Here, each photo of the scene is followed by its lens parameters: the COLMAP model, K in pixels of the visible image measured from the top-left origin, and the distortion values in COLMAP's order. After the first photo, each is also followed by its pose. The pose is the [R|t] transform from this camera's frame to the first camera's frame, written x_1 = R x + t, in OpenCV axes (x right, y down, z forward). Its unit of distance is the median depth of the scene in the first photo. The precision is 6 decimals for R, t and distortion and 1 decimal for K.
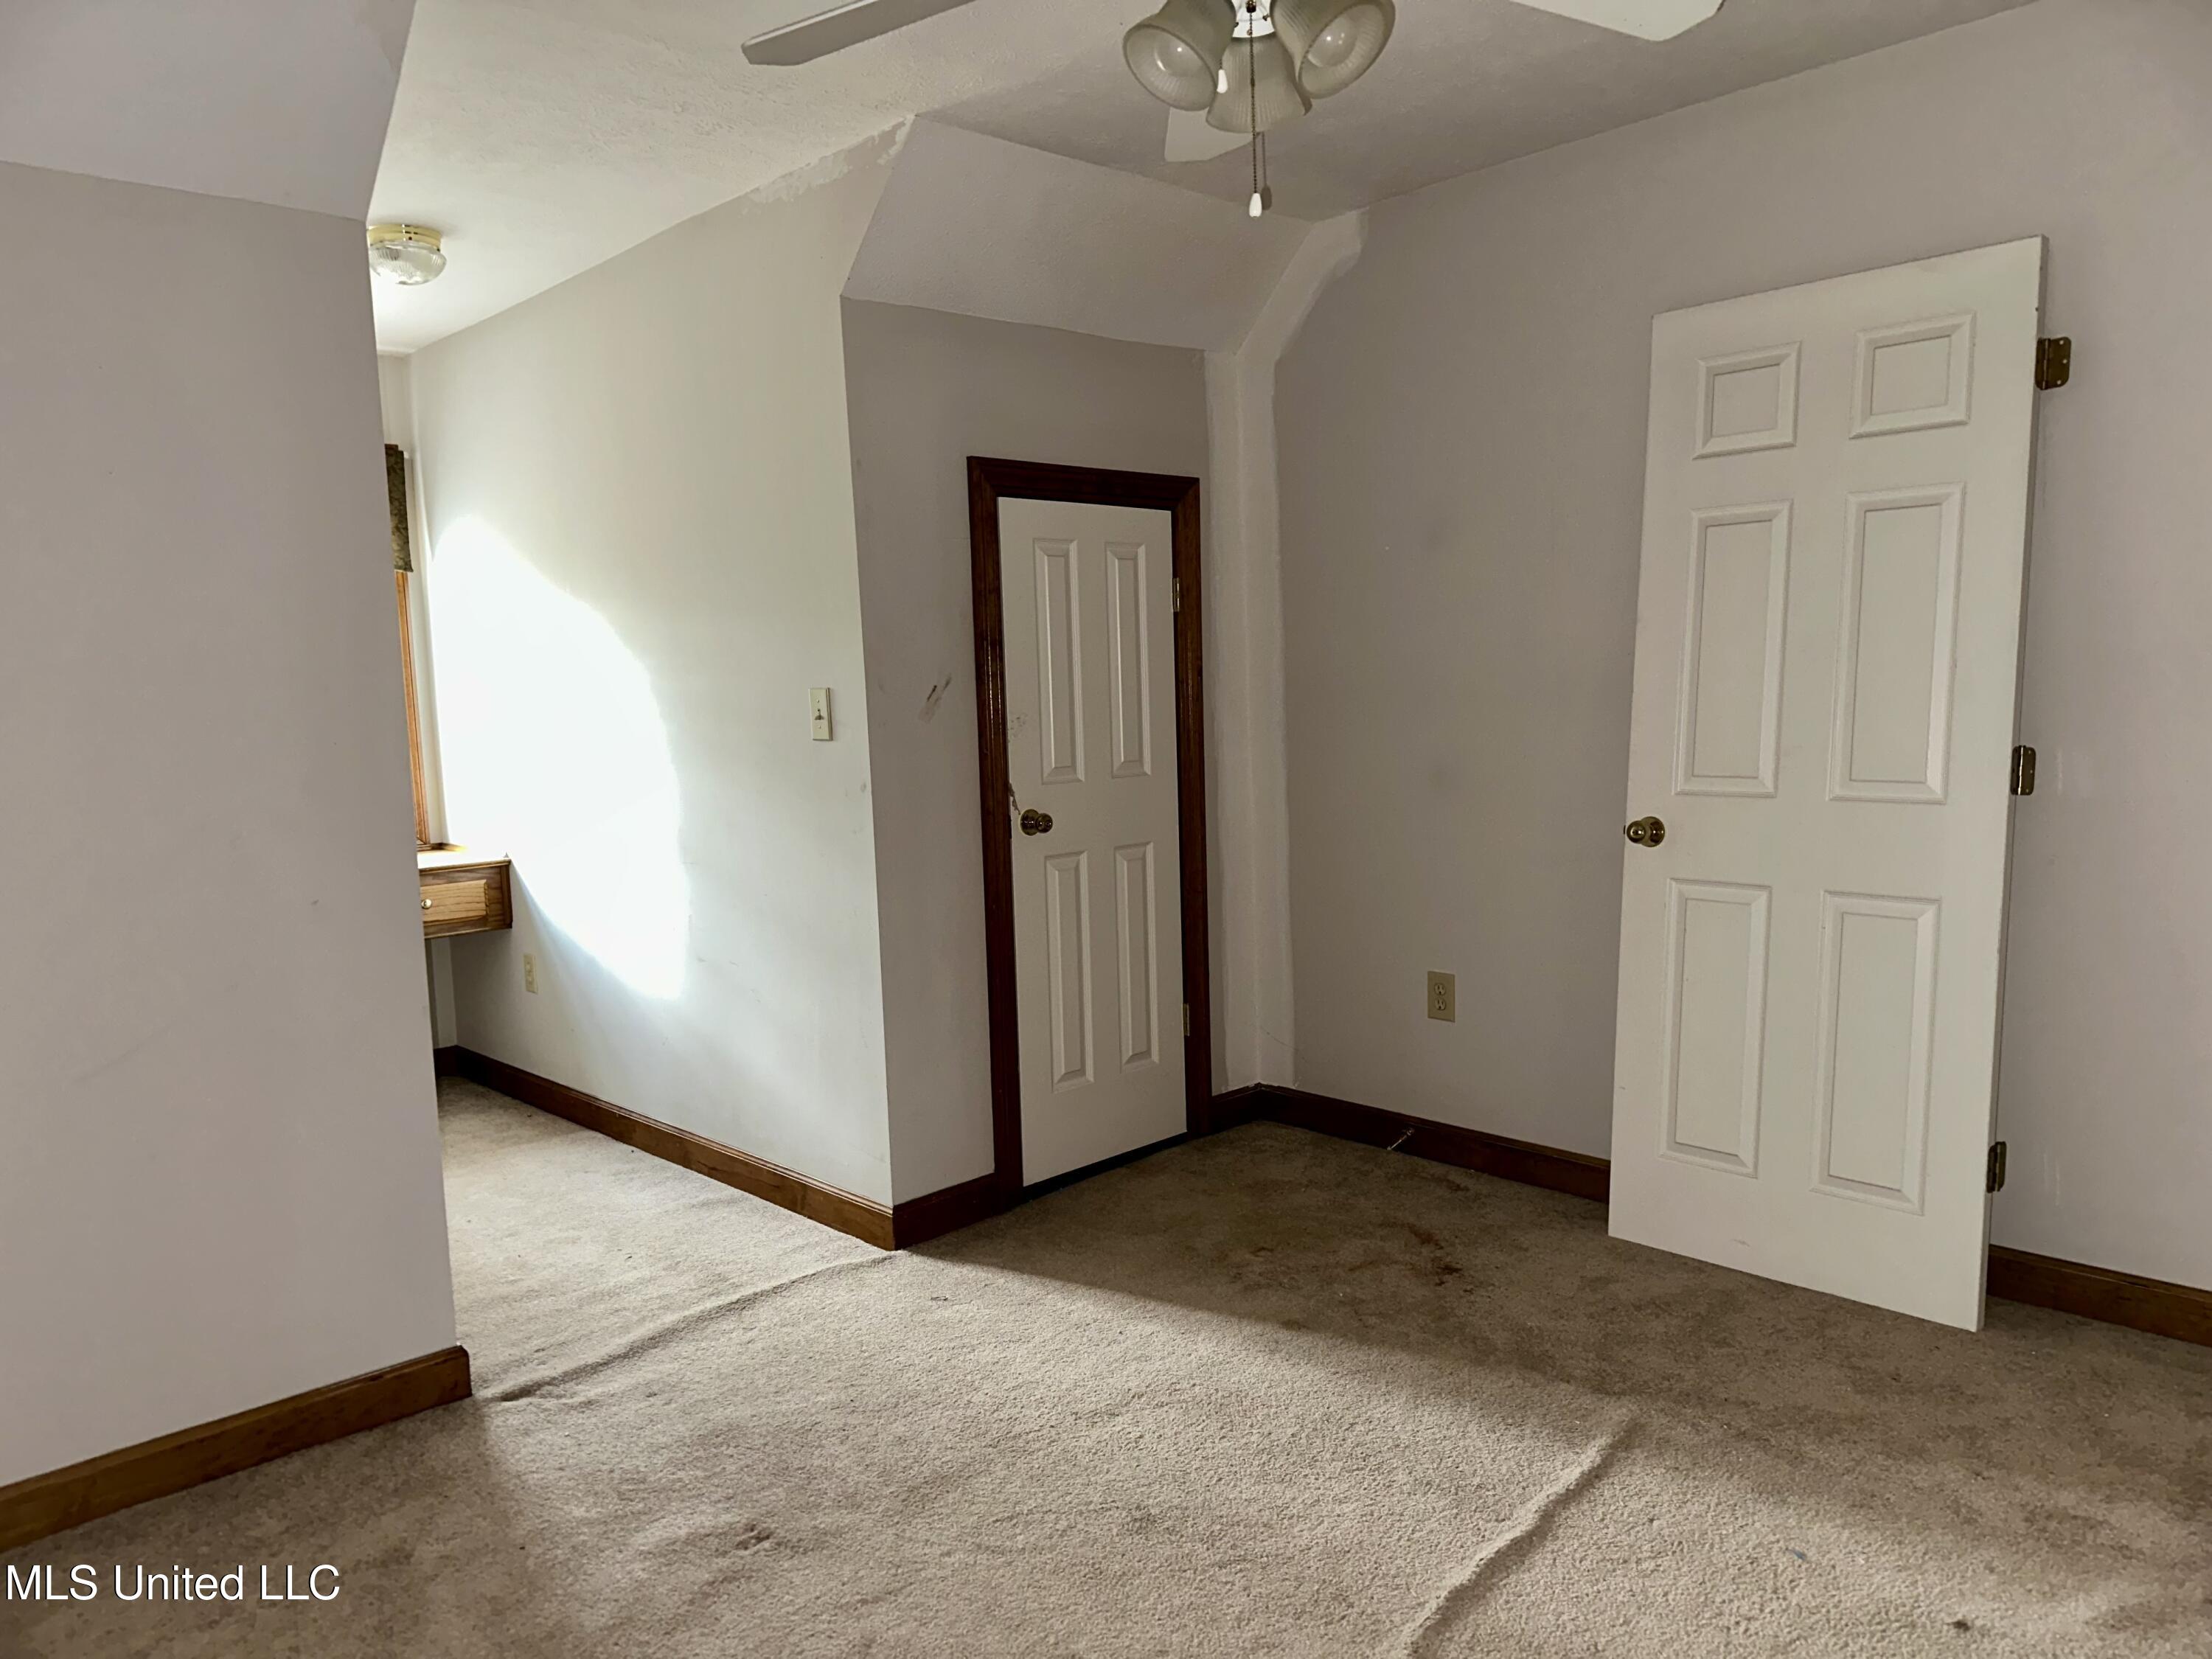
lens RADIAL K [[1543.7, 0, 1106.0], [0, 1543.7, 829.5], [0, 0, 1]] dist [0.057382, -0.066769]
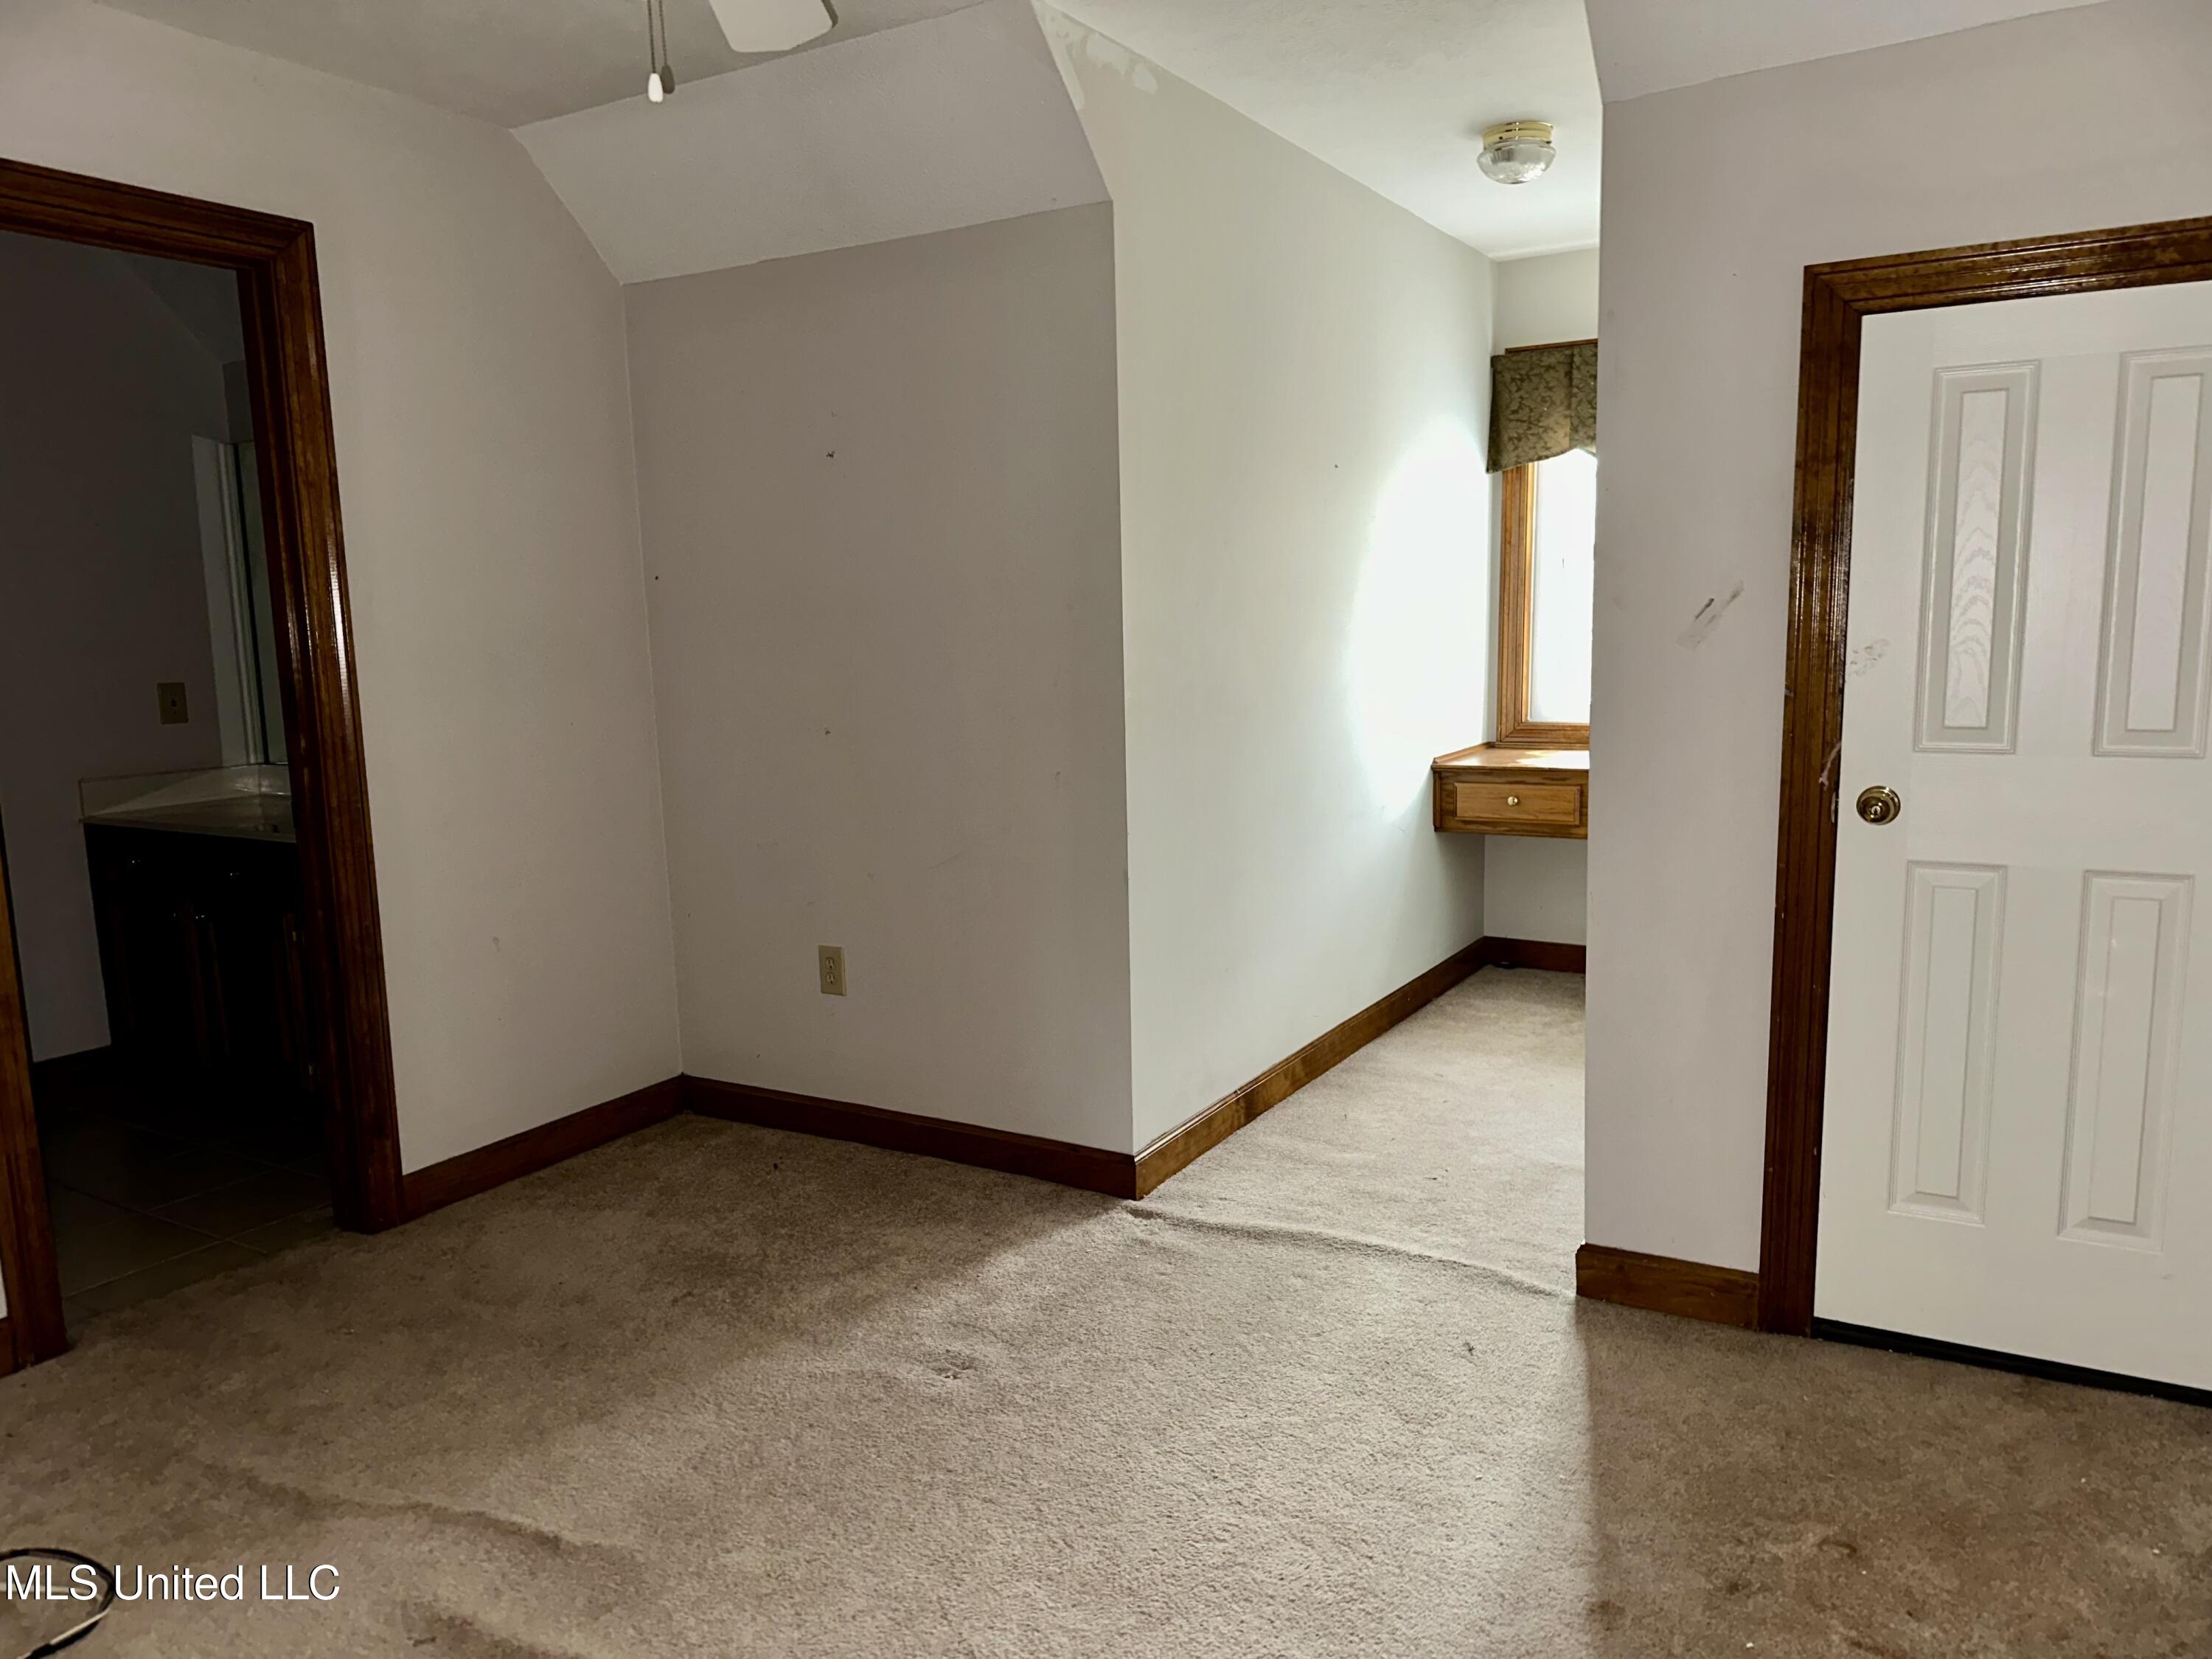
lens RADIAL K [[1543.7, 0, 1106.0], [0, 1543.7, 829.5], [0, 0, 1]] dist [0.057382, -0.066769]
pose [[0.244522, 0.156236, -0.956974, 0.561297], [-0.075652, 0.986999, 0.141808, -0.070054], [0.966688, 0.037722, 0.253163, 0.548633]]
